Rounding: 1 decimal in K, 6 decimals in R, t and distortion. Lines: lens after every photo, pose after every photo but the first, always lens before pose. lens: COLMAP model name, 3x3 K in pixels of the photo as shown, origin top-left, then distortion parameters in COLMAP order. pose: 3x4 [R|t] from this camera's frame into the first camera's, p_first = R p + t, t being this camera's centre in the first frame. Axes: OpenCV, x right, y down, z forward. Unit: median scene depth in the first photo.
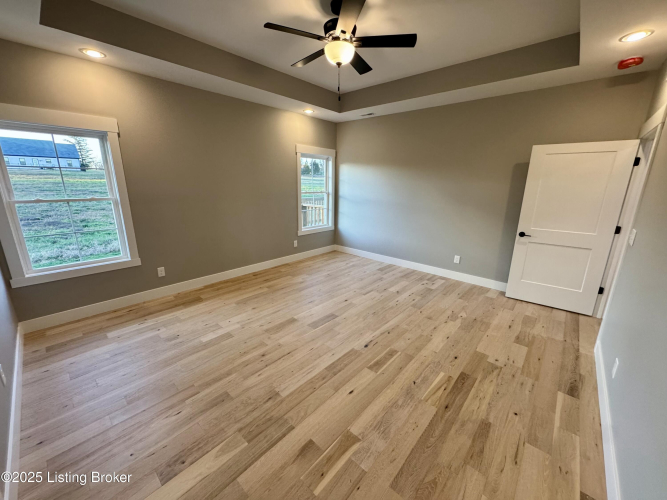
lens RADIAL K [[265.0, 0, 334.6], [0, 265.0, 247.8], [0, 0, 1]] dist [-0.004250, 0.000819]
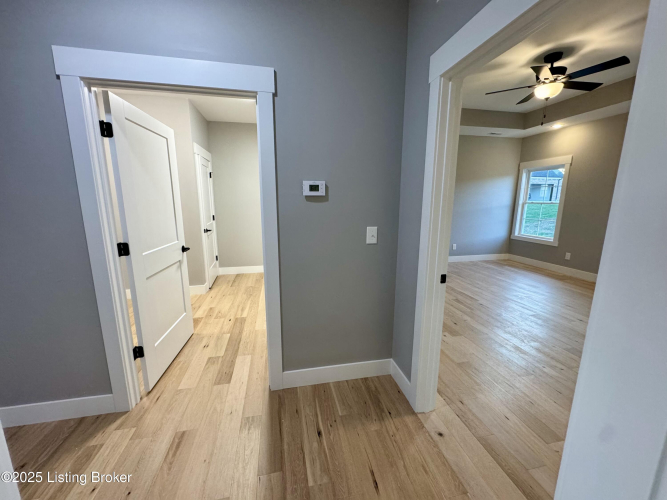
lens RADIAL K [[265.0, 0, 332.2], [0, 265.0, 248.9], [0, 0, 1]] dist [-0.004250, 0.000819]
pose [[-0.586777, 0.134957, -0.798423, 1.194325], [-0.207250, 0.928141, 0.309196, -0.119667], [0.782777, 0.346902, -0.516642, 0.730678]]
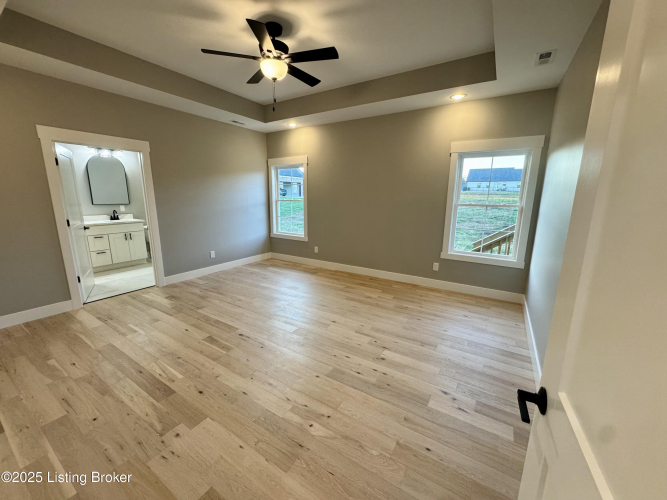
lens RADIAL K [[265.0, 0, 330.5], [0, 265.0, 248.8], [0, 0, 1]] dist [-0.004250, 0.000819]
pose [[0.165024, 0.184143, -0.968947, 0.838709], [-0.249388, 0.958283, 0.139643, -0.147757], [0.954239, 0.218599, 0.204063, 0.764591]]
